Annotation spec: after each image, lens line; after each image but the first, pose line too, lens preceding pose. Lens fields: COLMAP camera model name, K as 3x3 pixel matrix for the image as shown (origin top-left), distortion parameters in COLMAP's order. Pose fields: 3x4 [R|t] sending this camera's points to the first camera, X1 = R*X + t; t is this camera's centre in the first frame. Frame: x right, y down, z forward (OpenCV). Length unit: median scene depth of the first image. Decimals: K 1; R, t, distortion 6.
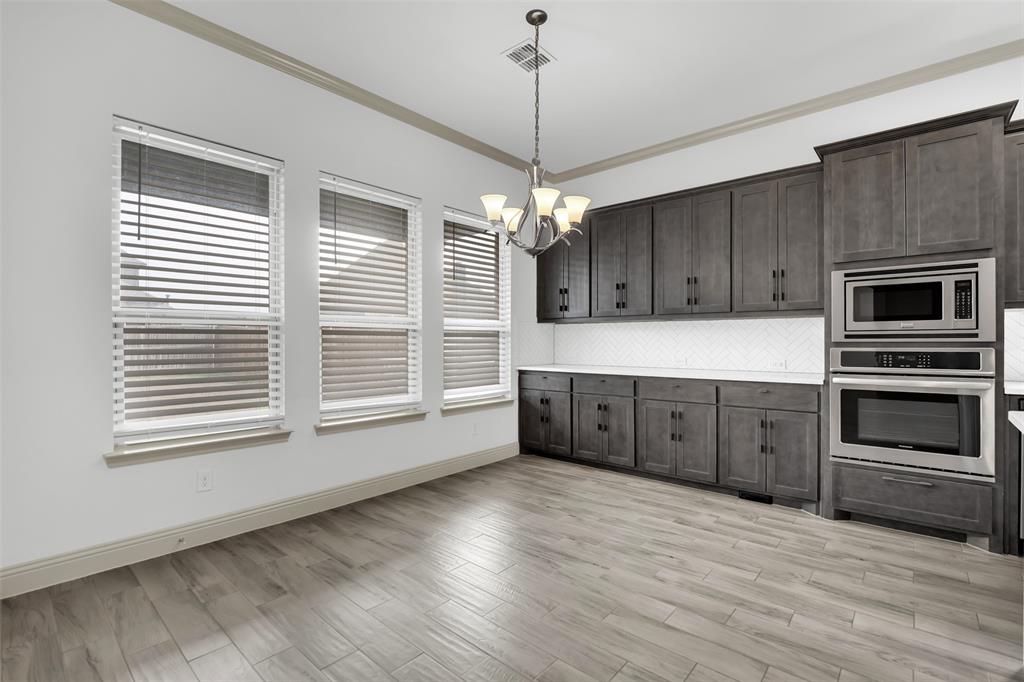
lens RADIAL K [[458.2, 0, 512.0], [0, 458.2, 341.0], [0, 0, 1]] dist [0.001676, 0.000277]
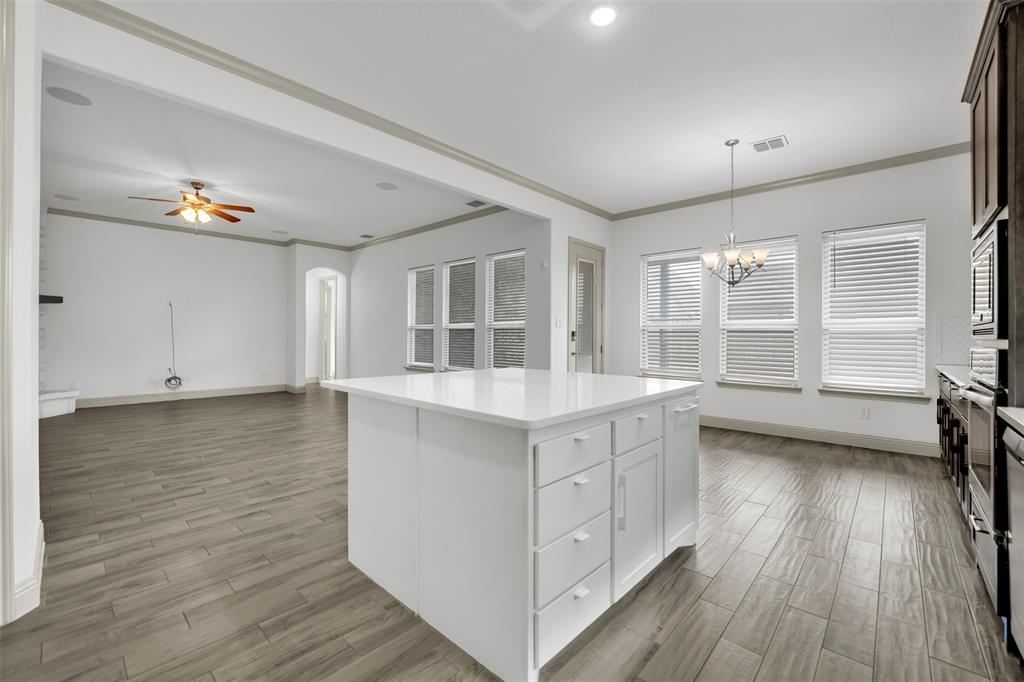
lens RADIAL K [[422.1, 0, 507.9], [0, 422.1, 337.4], [0, 0, 1]] dist [-0.002531, -0.000258]
pose [[-0.041453, 0.003020, -0.999136, 1.390318], [-0.008838, 0.999955, 0.003389, 0.006962], [0.999101, 0.008971, -0.041425, 0.203720]]
